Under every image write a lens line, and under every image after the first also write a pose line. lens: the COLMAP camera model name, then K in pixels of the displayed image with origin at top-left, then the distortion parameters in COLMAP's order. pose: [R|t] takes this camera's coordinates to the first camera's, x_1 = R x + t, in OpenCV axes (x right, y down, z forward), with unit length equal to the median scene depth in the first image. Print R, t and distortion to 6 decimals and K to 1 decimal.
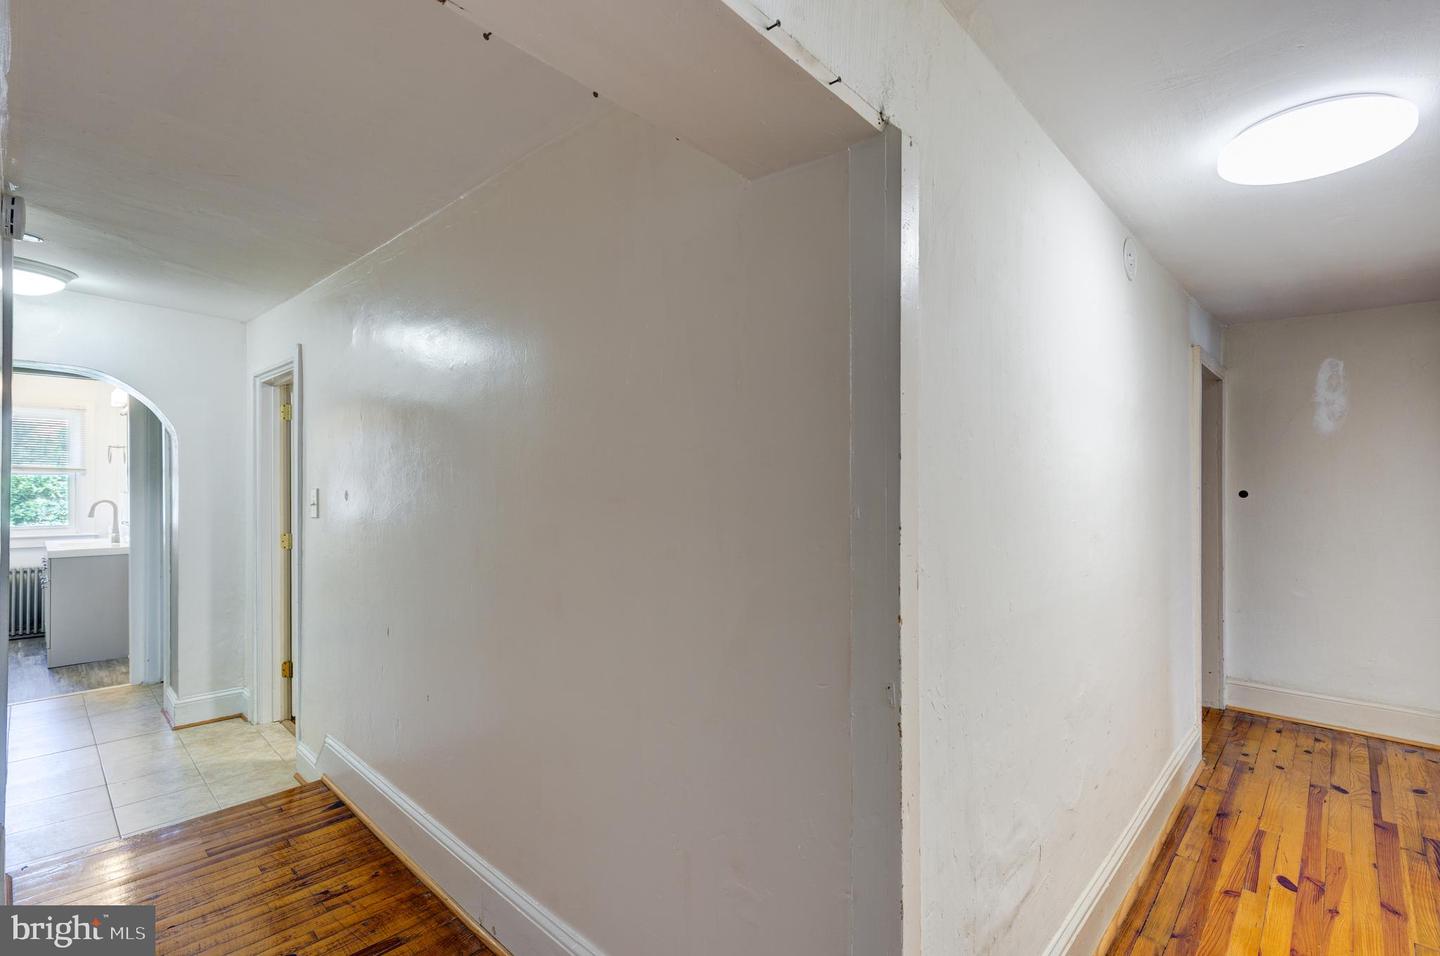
lens RADIAL K [[665.8, 0, 720.0], [0, 665.8, 478.0], [0, 0, 1]] dist [0.015041, 0.000812]
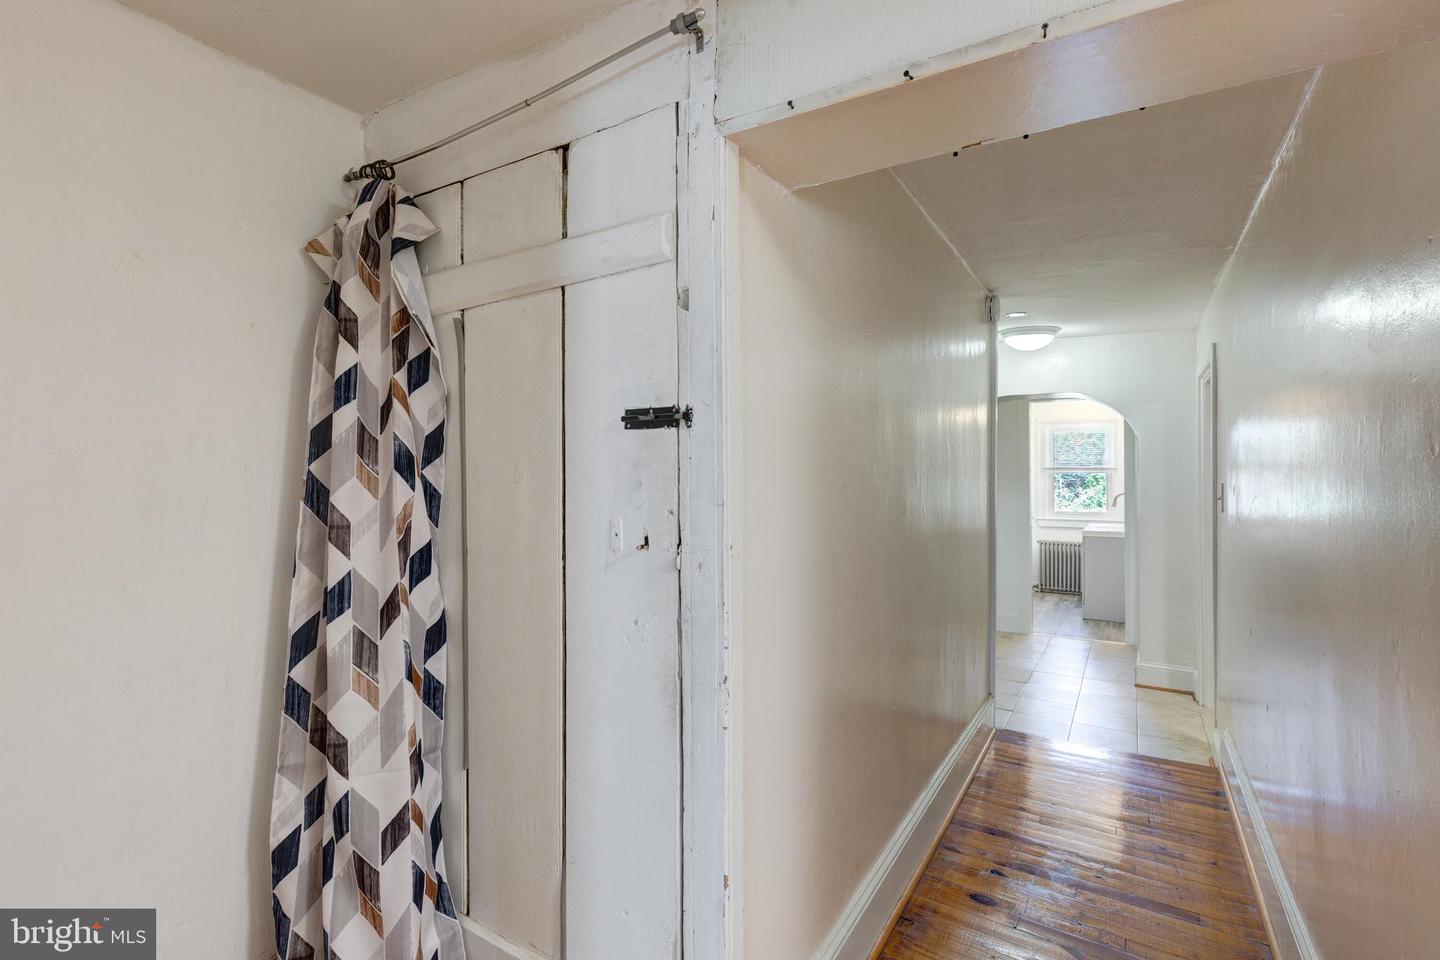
lens RADIAL K [[665.8, 0, 720.0], [0, 665.8, 480.0], [0, 0, 1]] dist [0.015041, 0.000812]
pose [[0.212217, -0.005496, -0.977207, 0.217617], [0.015175, 0.999882, -0.002328, 0.000323], [0.977105, -0.014336, 0.212275, 0.038149]]
